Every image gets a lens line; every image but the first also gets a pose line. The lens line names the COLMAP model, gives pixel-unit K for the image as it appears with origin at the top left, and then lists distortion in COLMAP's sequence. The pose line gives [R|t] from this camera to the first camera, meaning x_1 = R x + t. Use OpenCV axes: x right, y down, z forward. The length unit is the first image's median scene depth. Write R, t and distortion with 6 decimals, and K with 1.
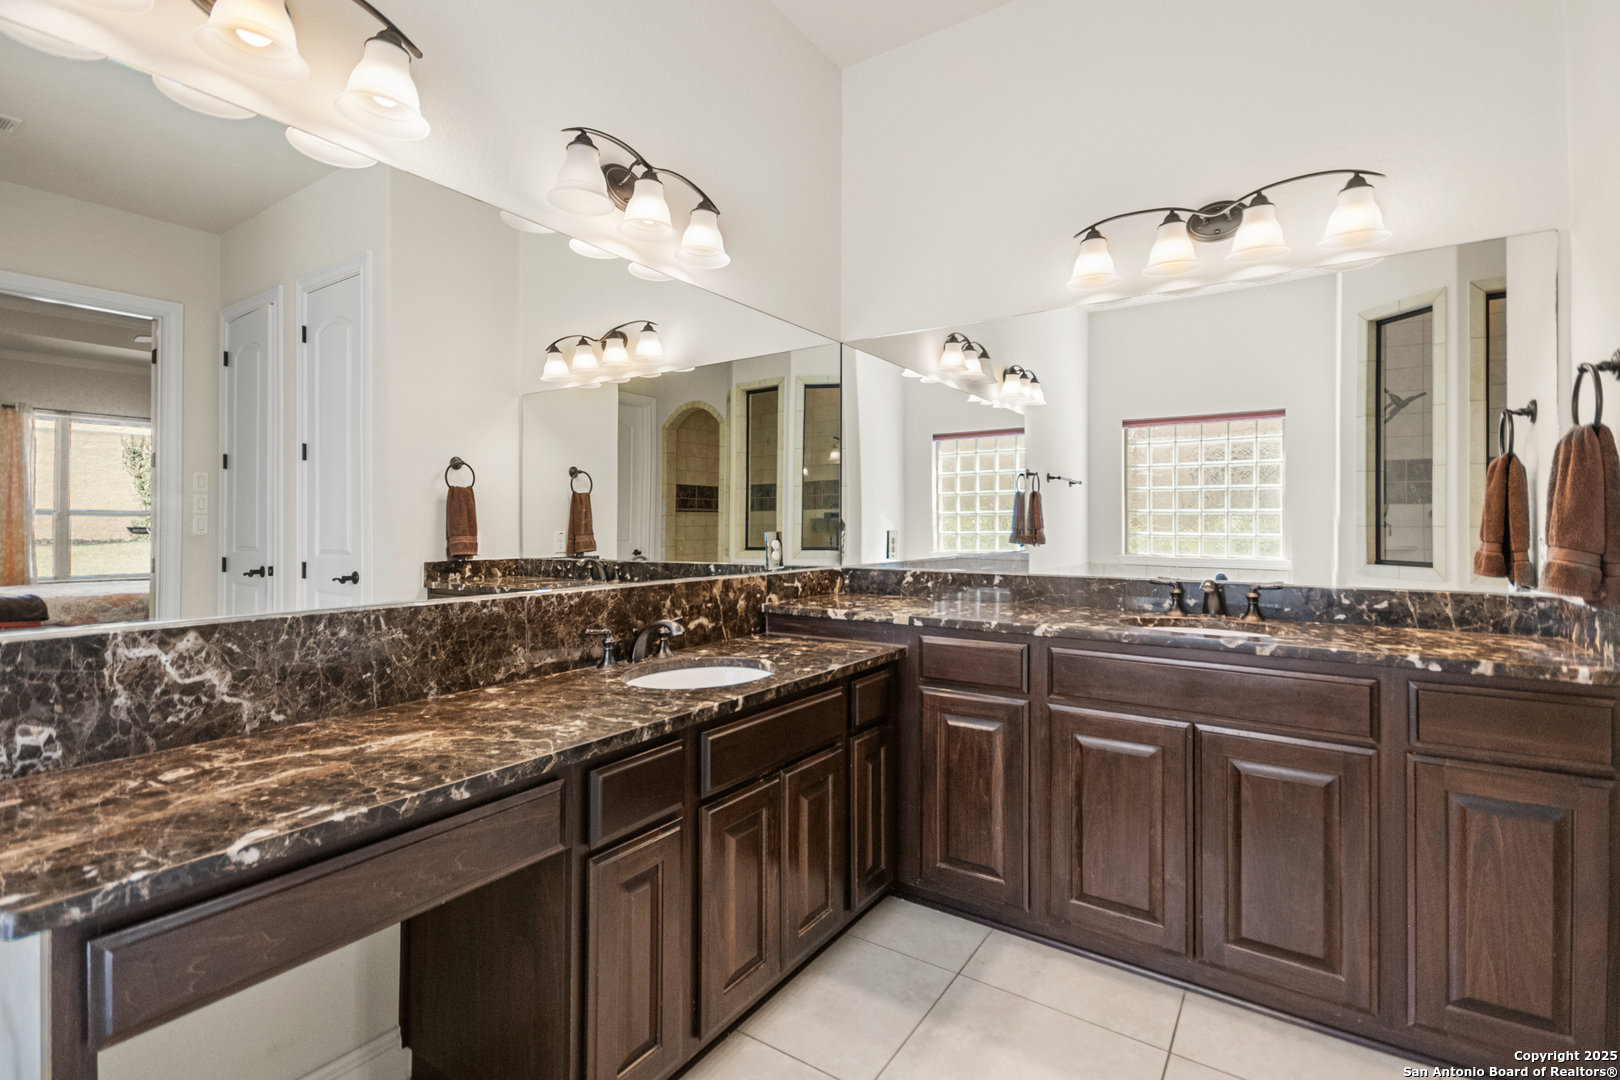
lens RADIAL K [[754.1, 0, 804.9], [0, 754.1, 531.3], [0, 0, 1]] dist [0.001231, 0.000208]
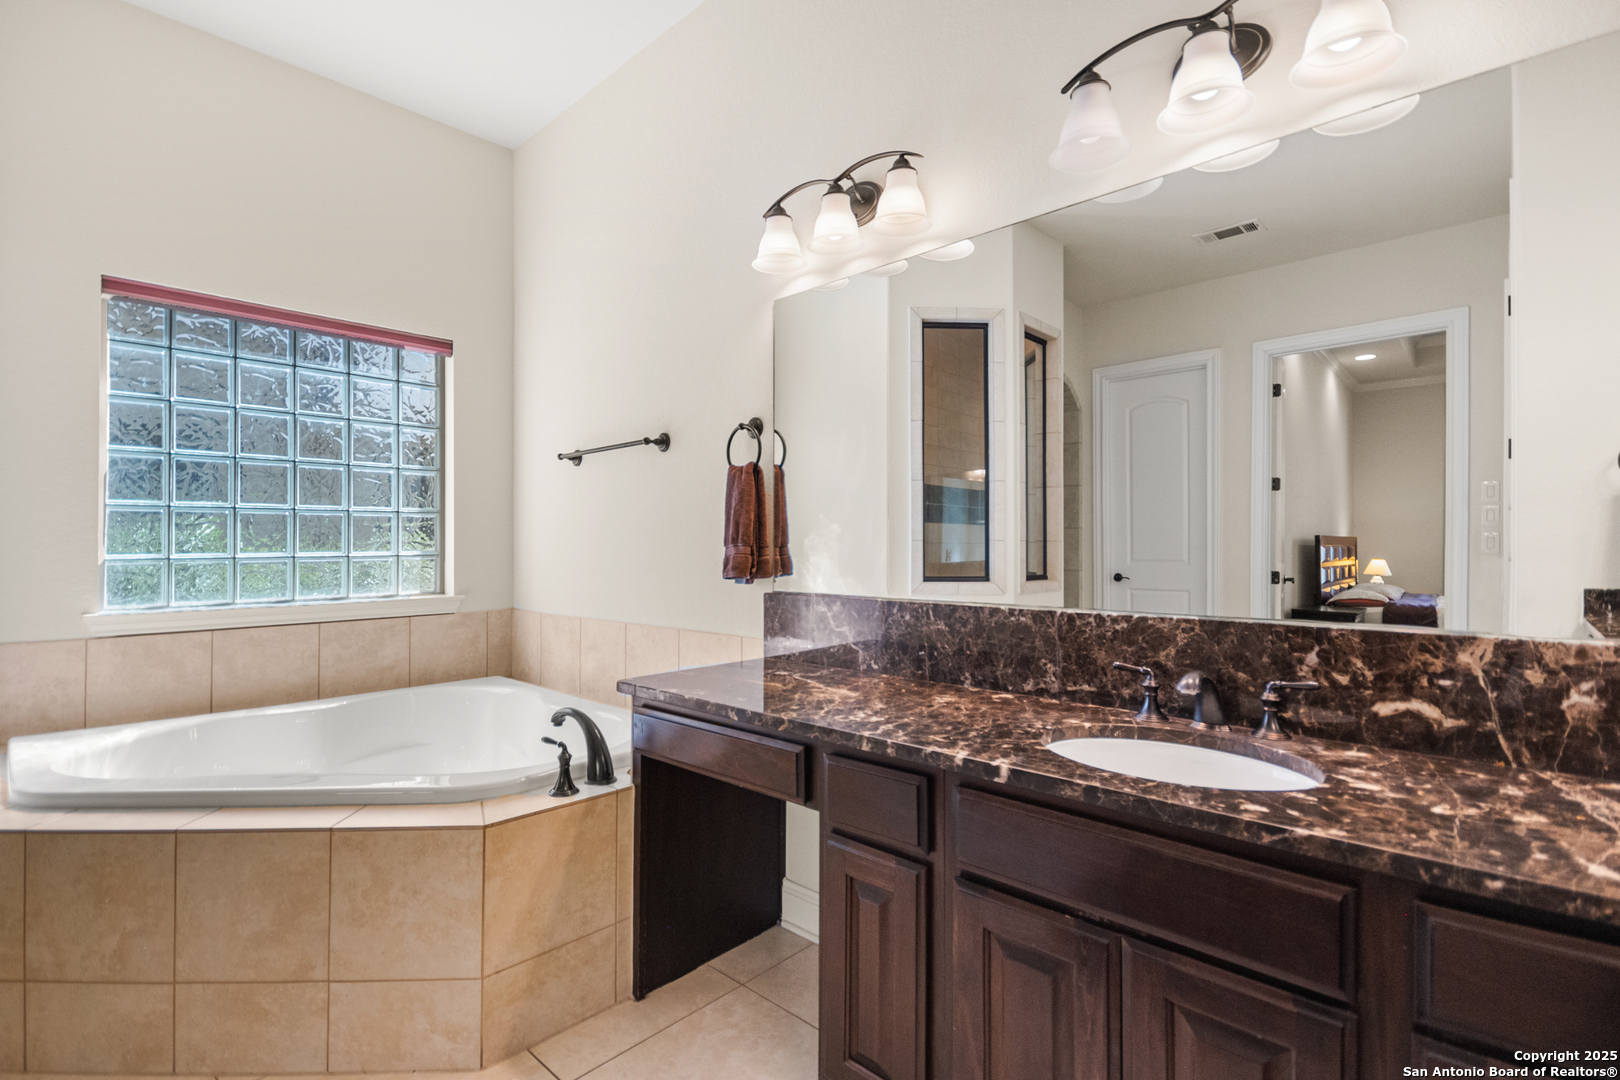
lens RADIAL K [[754.1, 0, 804.9], [0, 754.1, 531.3], [0, 0, 1]] dist [0.001231, 0.000208]
pose [[-0.155315, -0.014838, -0.987754, 0.637631], [-0.003093, 0.999890, -0.014534, 0.000495], [0.987860, 0.000797, -0.155344, 0.865229]]
